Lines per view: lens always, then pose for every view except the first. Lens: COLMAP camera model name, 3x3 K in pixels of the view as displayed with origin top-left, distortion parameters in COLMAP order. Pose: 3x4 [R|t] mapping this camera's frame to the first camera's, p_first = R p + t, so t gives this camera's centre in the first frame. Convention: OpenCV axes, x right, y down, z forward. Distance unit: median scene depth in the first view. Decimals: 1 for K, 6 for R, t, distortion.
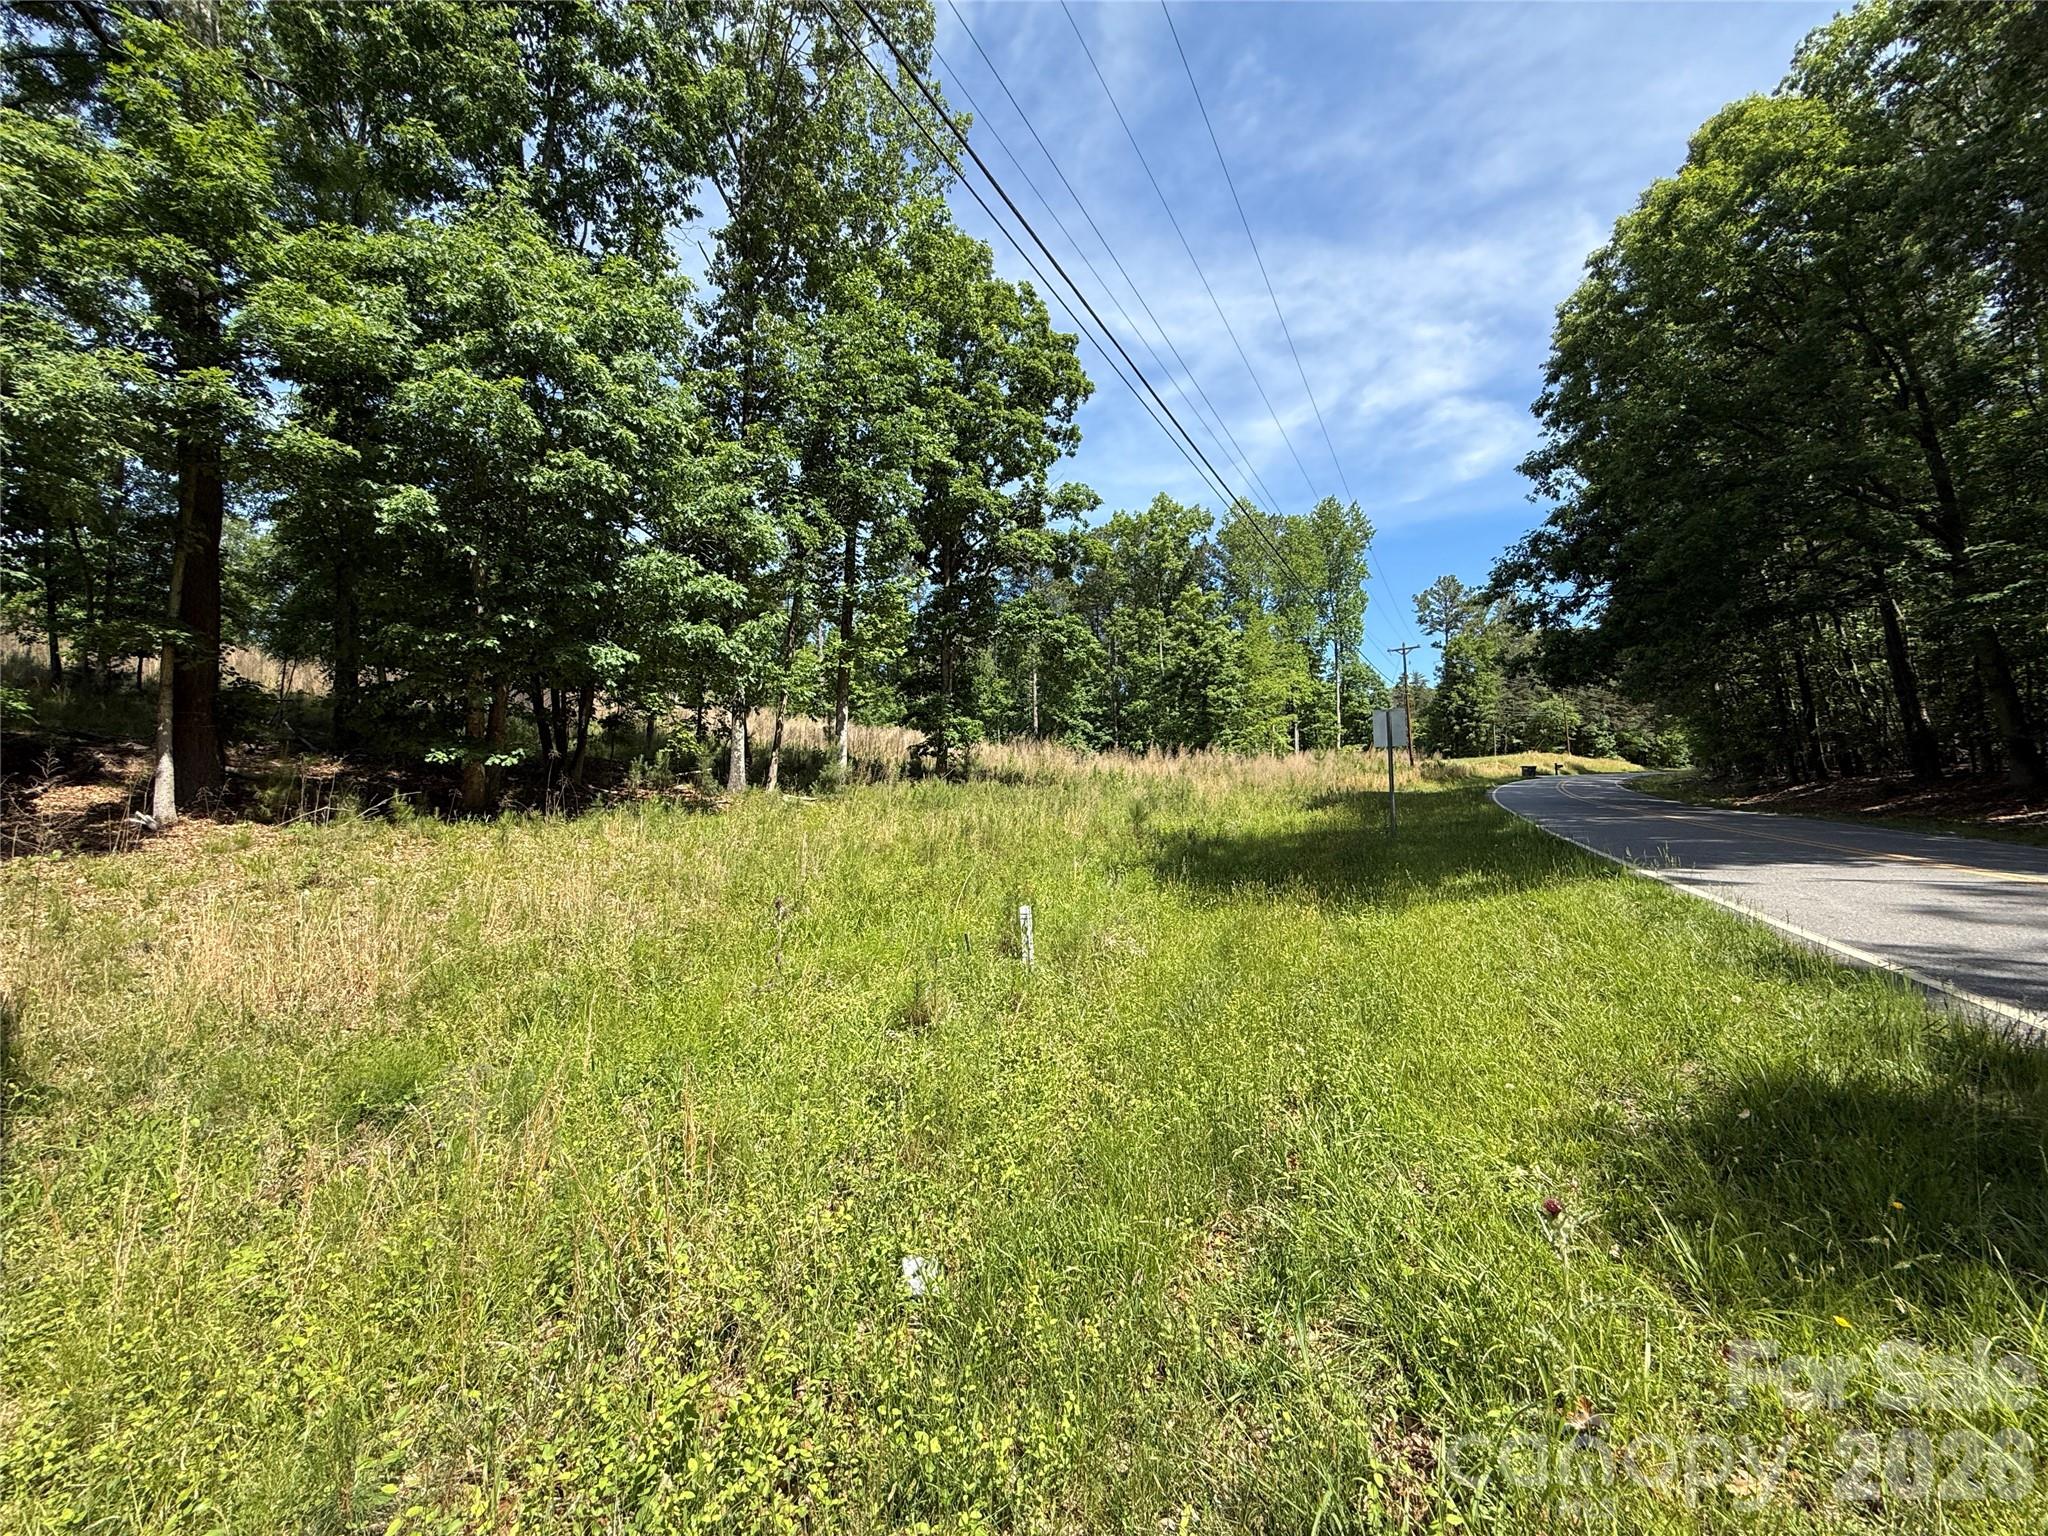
lens RADIAL K [[819.1, 0, 1021.2], [0, 819.1, 764.9], [0, 0, 1]] dist [0.002557, -0.001530]
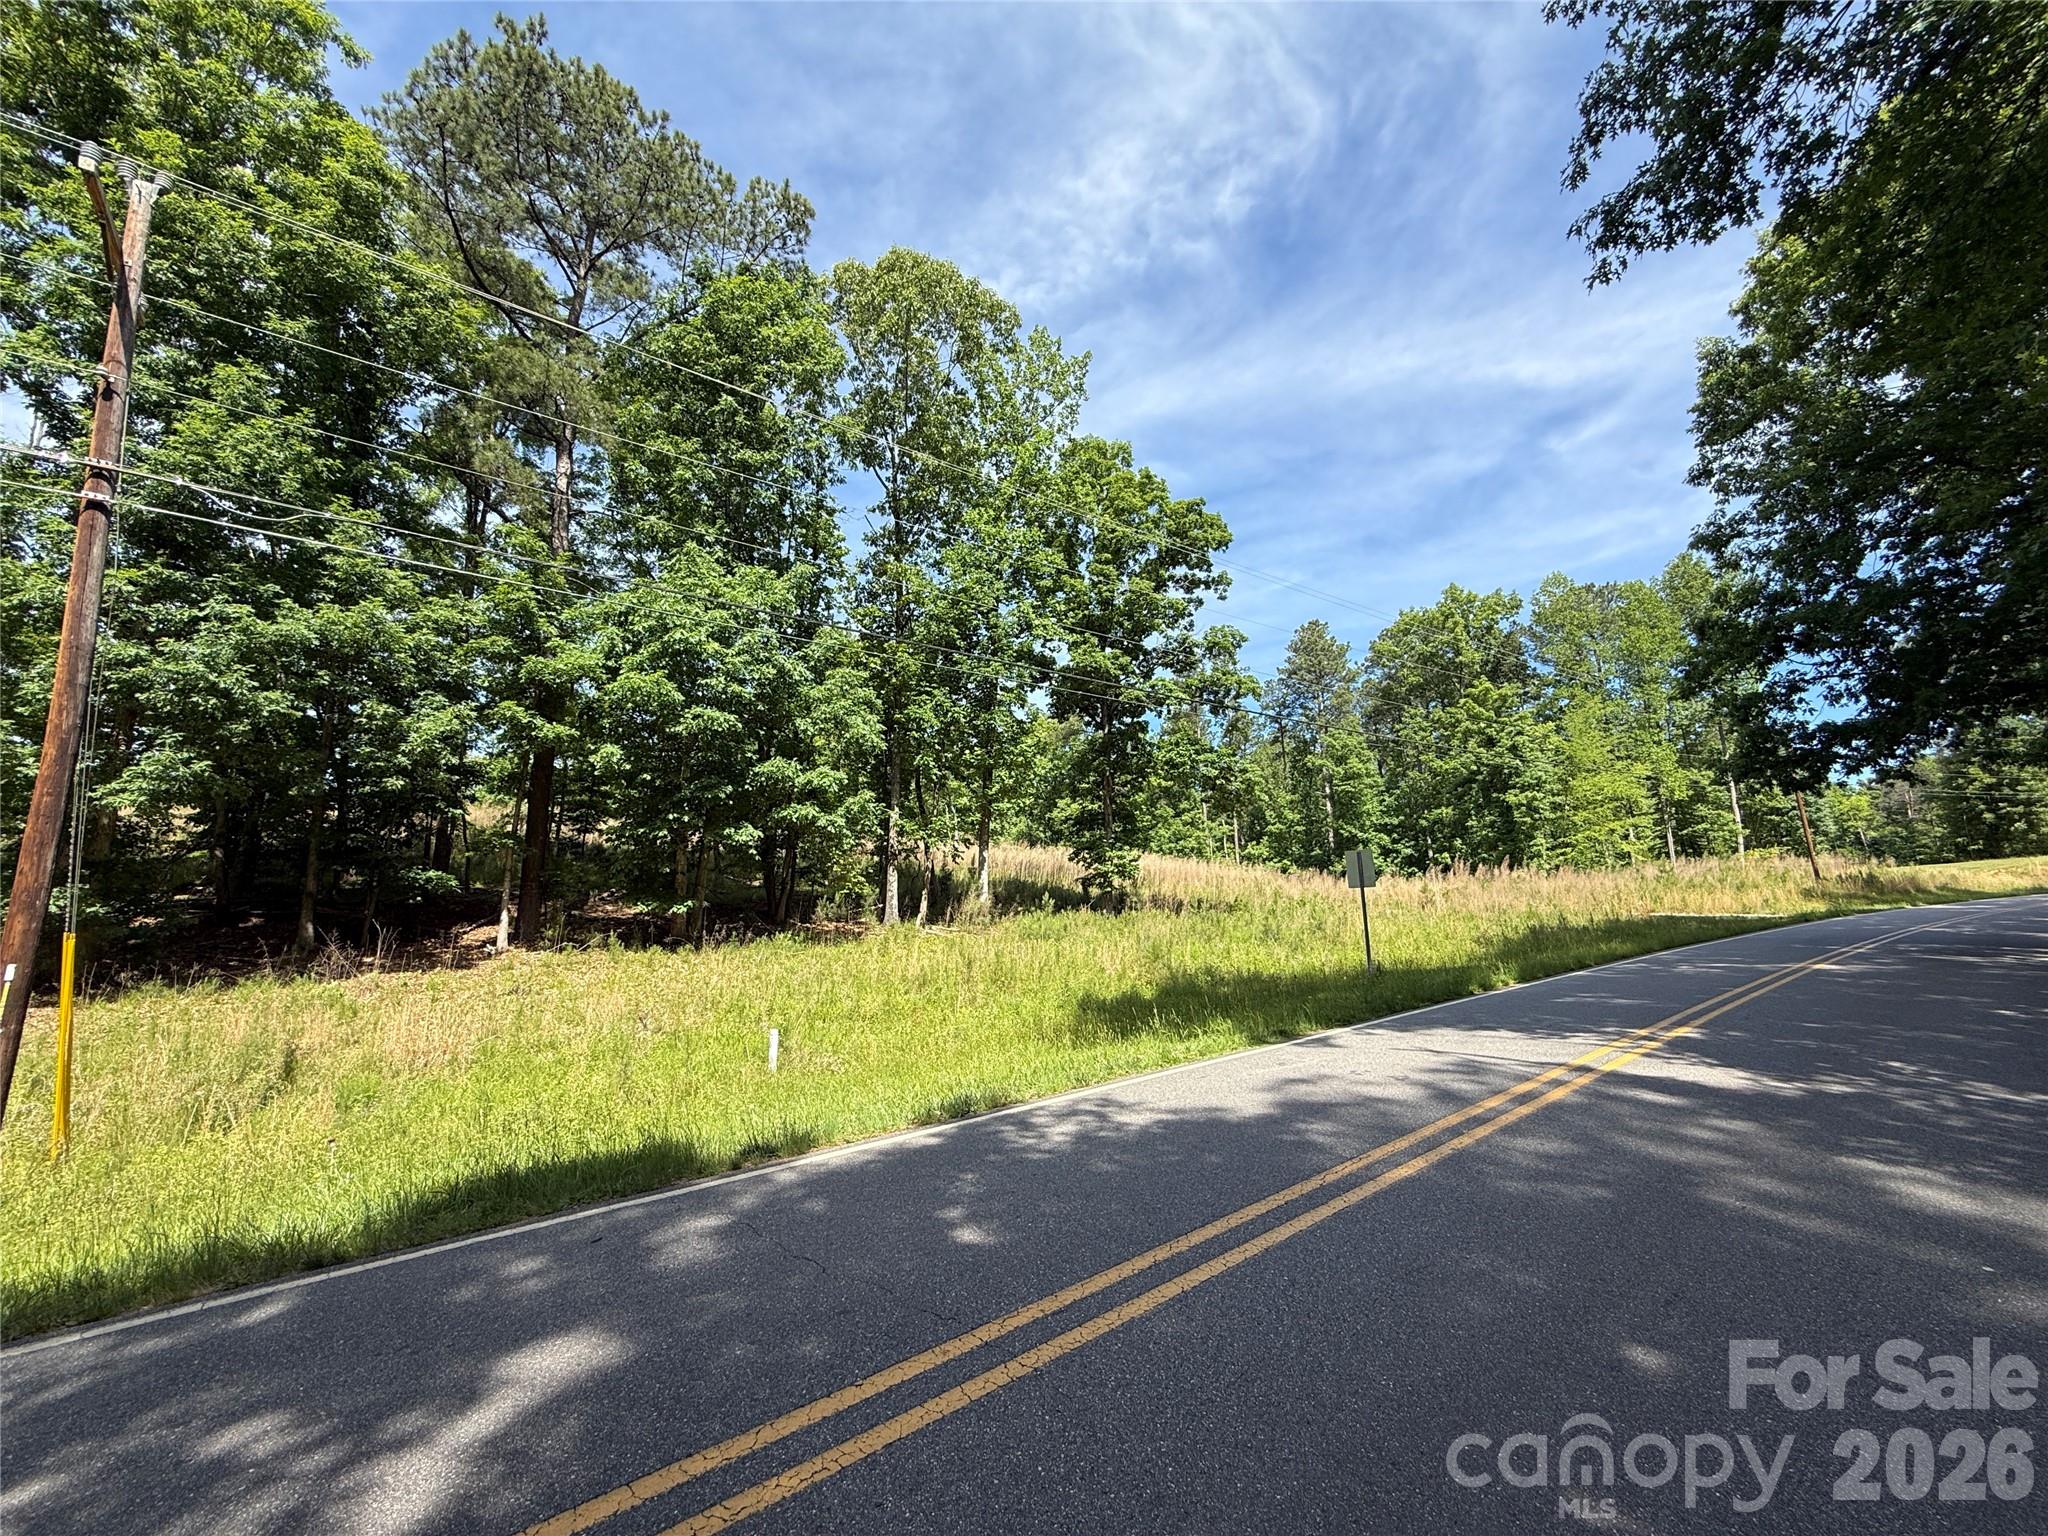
lens RADIAL K [[817.8, 0, 1017.8], [0, 817.8, 769.8], [0, 0, 1]] dist [0.000012, 0.000006]
pose [[0.903072, -0.075372, -0.422823, 0.122420], [0.019451, 0.990648, -0.135048, -0.008995], [0.429048, 0.113733, 0.896093, -0.020243]]
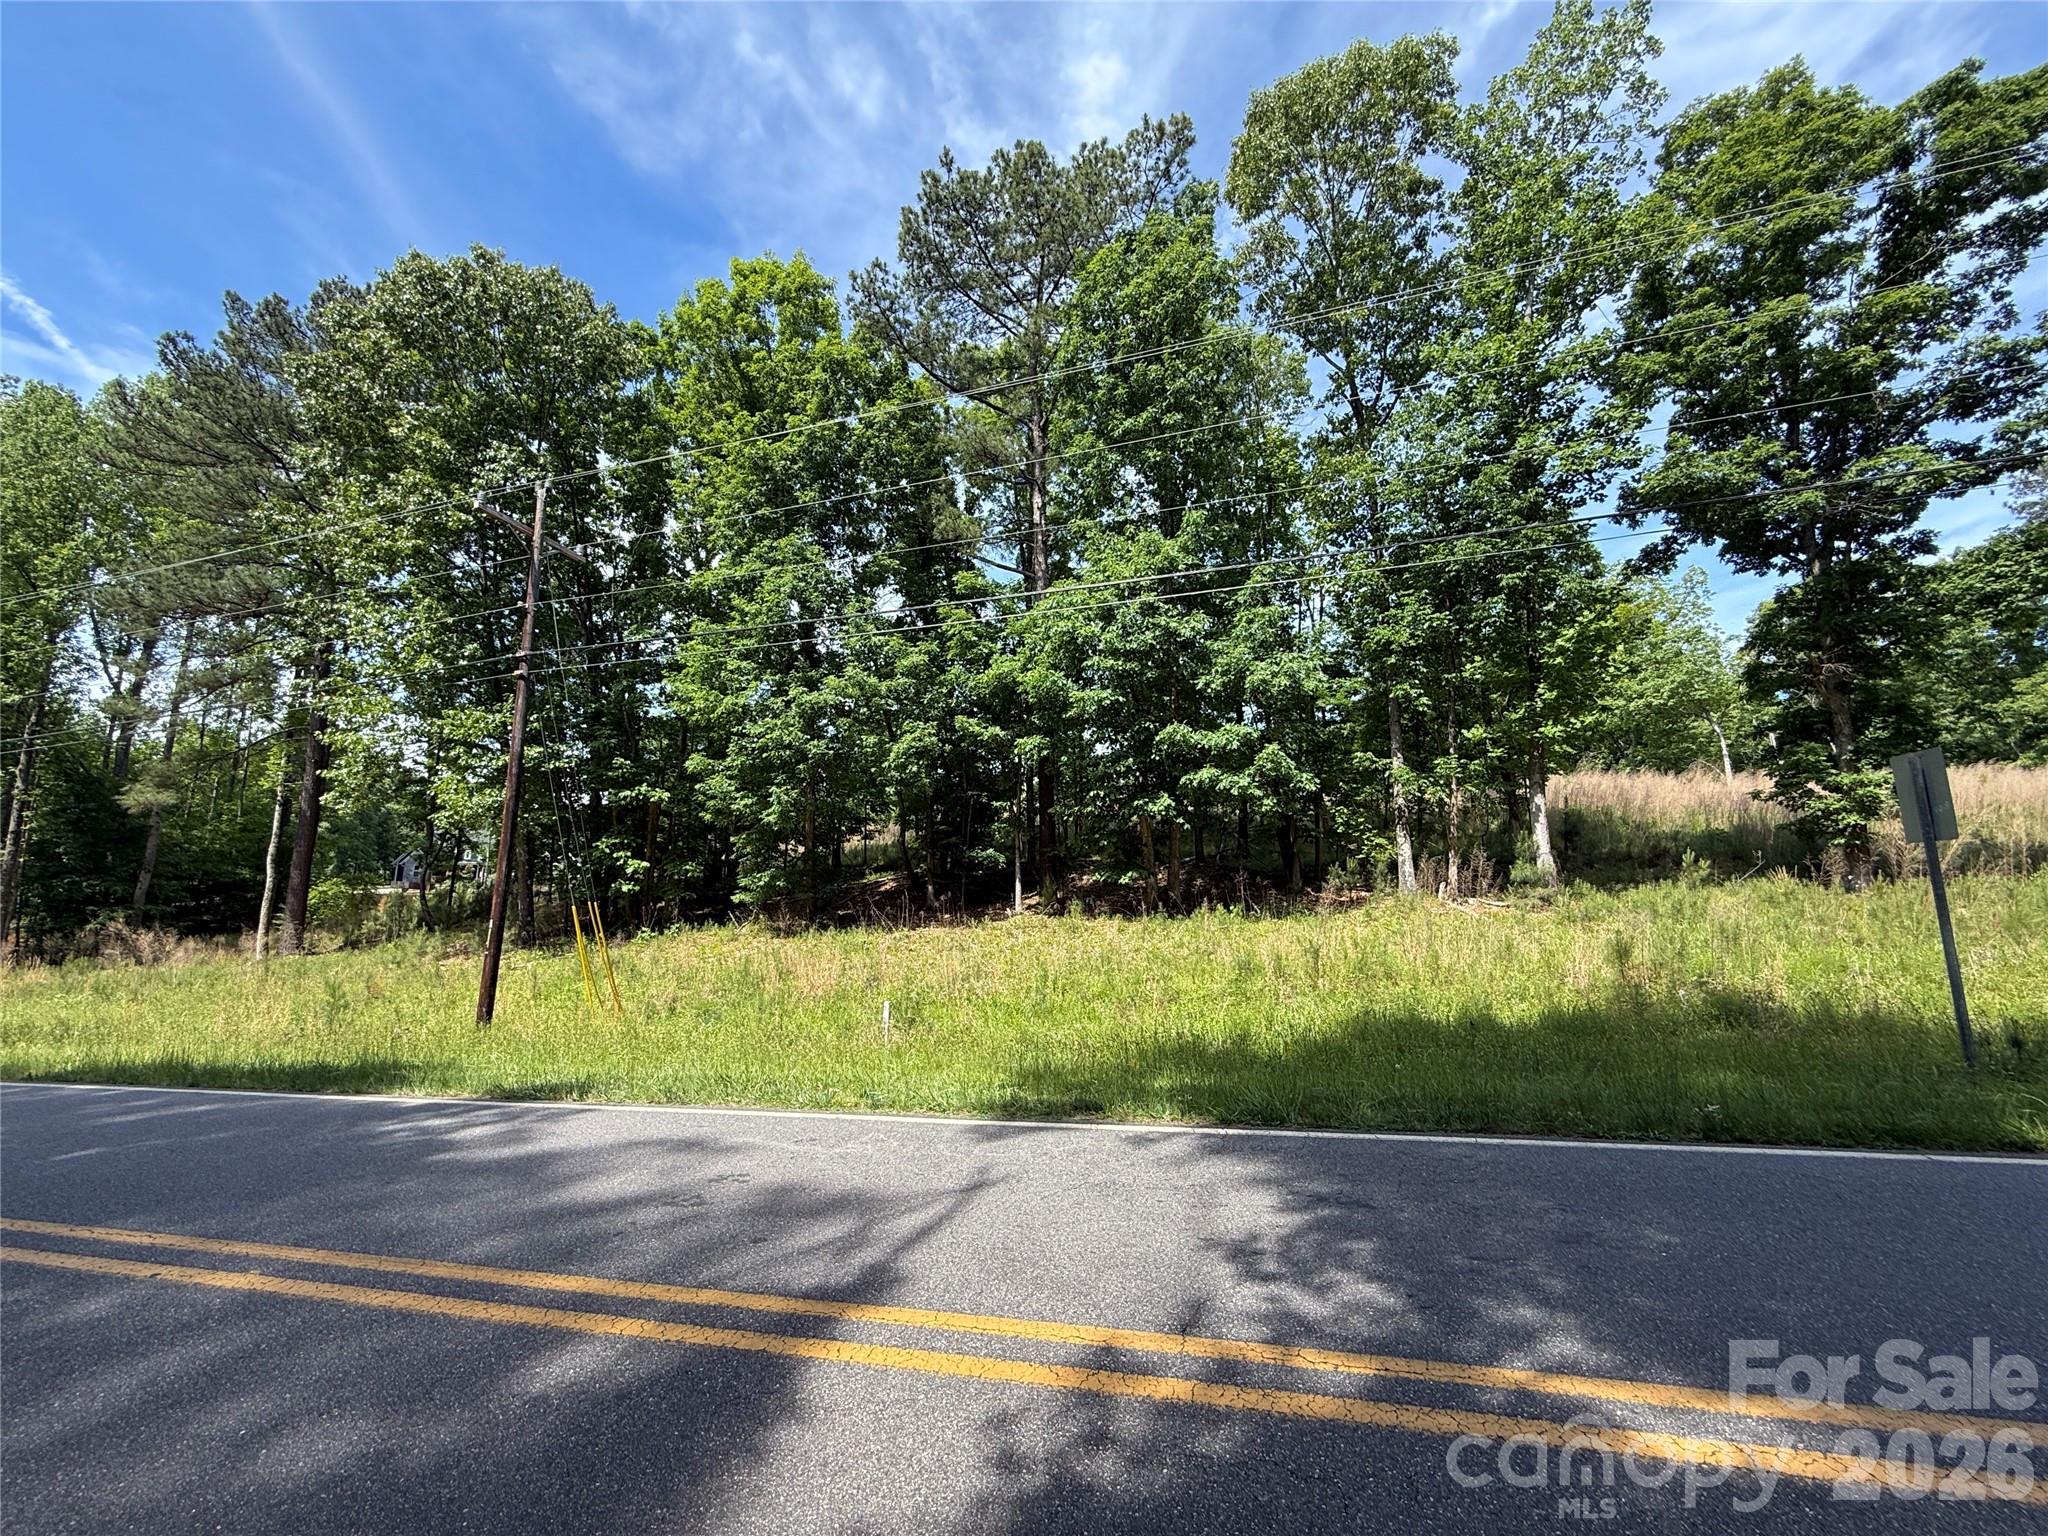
lens RADIAL K [[820.3, 0, 1024.2], [0, 820.3, 765.8], [0, 0, 1]] dist [0.000041, -0.000042]
pose [[0.168954, -0.130905, -0.976892, 0.191450], [0.048452, 0.991046, -0.124422, -0.007339], [0.984432, -0.026311, 0.173784, 0.118959]]
